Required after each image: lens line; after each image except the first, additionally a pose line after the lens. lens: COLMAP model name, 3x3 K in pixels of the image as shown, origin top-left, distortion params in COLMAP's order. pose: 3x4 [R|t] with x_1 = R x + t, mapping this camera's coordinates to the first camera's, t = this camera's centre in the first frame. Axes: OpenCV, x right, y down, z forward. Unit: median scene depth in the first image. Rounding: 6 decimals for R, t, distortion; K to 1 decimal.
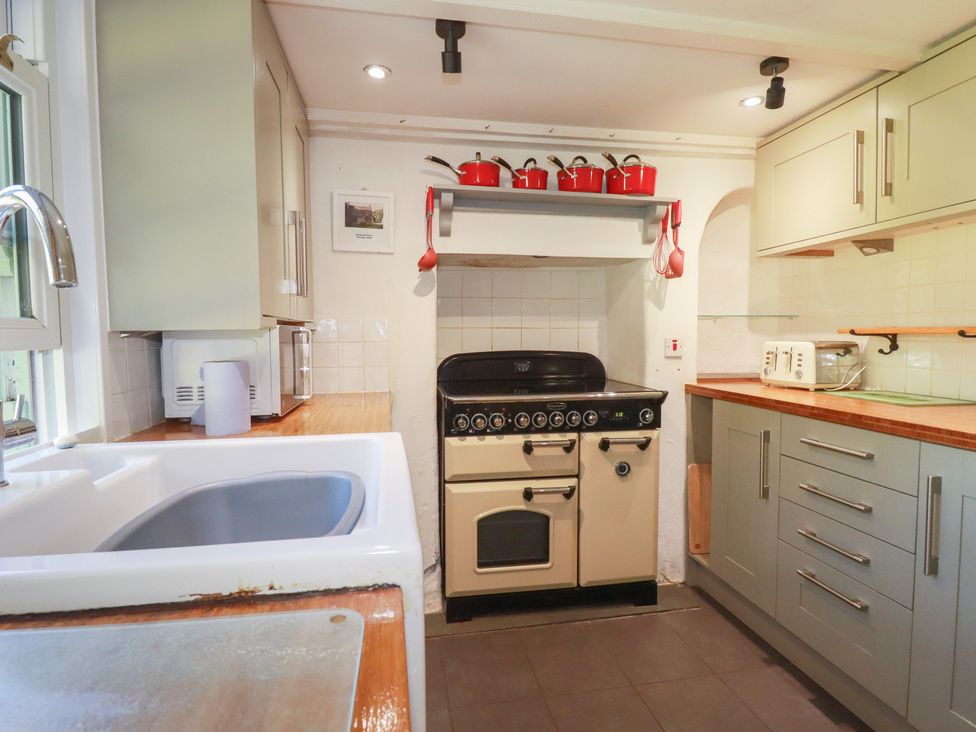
lens RADIAL K [[541.7, 0, 488.0], [0, 541.7, 366.0], [0, 0, 1]] dist [-0.001144, -0.002835]
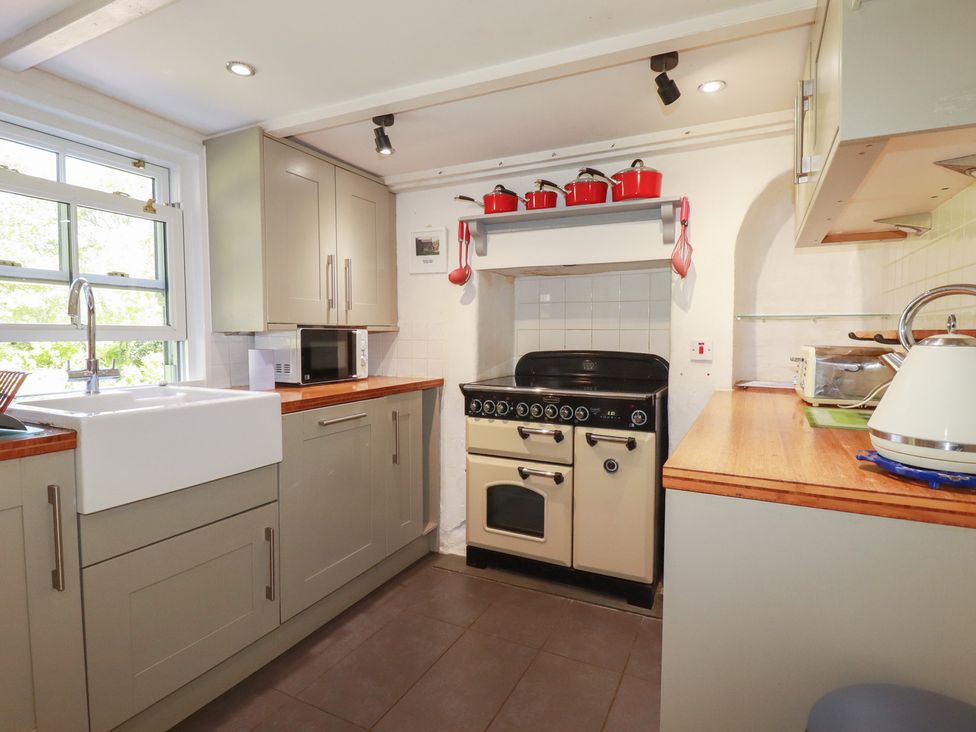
lens RADIAL K [[503.9, 0, 491.0], [0, 503.9, 363.1], [0, 0, 1]] dist [-0.003161, -0.000650]
pose [[0.808374, 0.039972, -0.587310, 0.635604], [-0.041221, 0.999087, 0.011261, -0.007933], [0.587224, 0.015106, 0.809284, 0.083372]]
